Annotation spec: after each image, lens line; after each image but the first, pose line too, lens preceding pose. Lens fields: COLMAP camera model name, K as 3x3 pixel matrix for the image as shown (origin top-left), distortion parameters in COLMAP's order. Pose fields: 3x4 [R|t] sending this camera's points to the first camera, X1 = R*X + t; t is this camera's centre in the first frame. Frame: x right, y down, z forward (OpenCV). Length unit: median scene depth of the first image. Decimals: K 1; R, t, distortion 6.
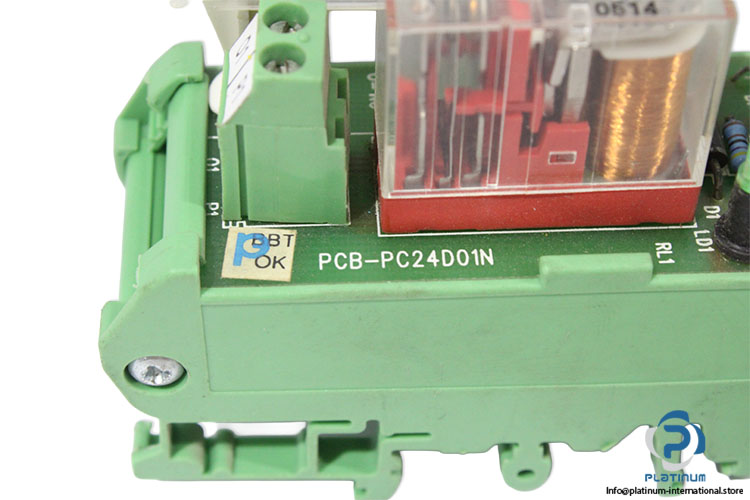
lens RADIAL K [[1657.4, 0, 374.6], [0, 1657.4, 251.0], [0, 0, 1]] dist [0.048881, 0.000000]
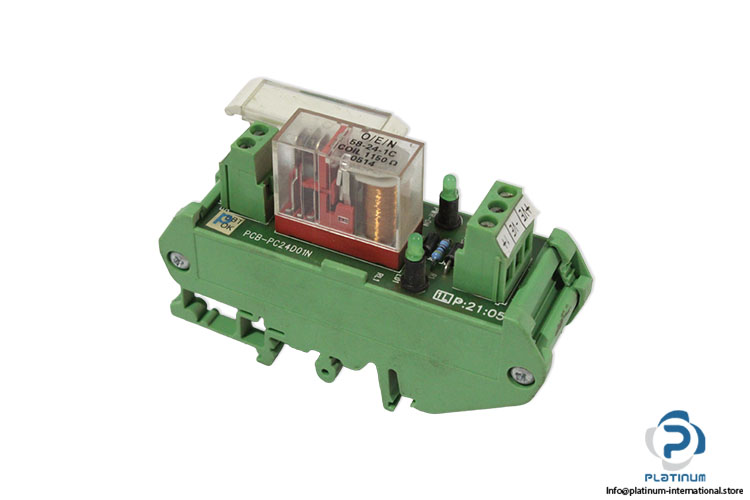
lens RADIAL K [[1550.1, 0, 374.2], [0, 1550.1, 250.0], [0, 0, 1]] dist [-0.071944, 0.000000]
pose [[0.880719, 0.308970, -0.358988, 0.926243], [-0.352900, 0.933586, -0.062274, 0.101442], [0.315905, 0.181533, 0.931262, -0.987795]]
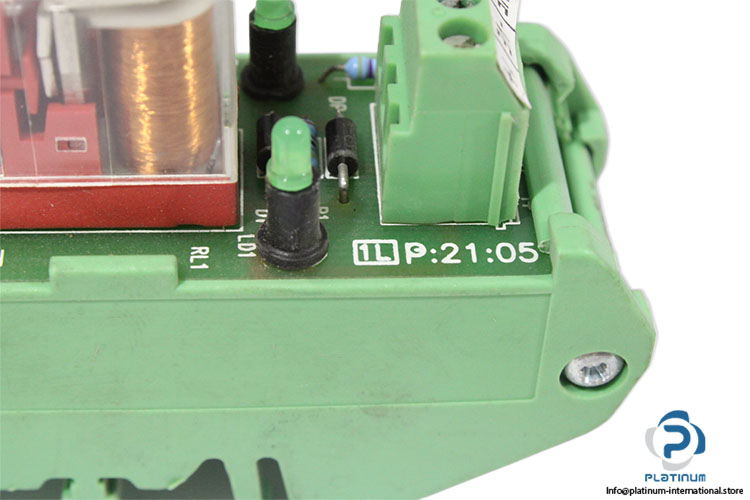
lens RADIAL K [[1657.4, 0, 375.7], [0, 1657.4, 247.1], [0, 0, 1]] dist [0.048881, 0.000000]
pose [[0.999575, 0.016937, 0.023706, 0.250410], [-0.015254, 0.997469, -0.069453, 0.056624], [-0.024822, 0.069062, 0.997303, 0.107020]]
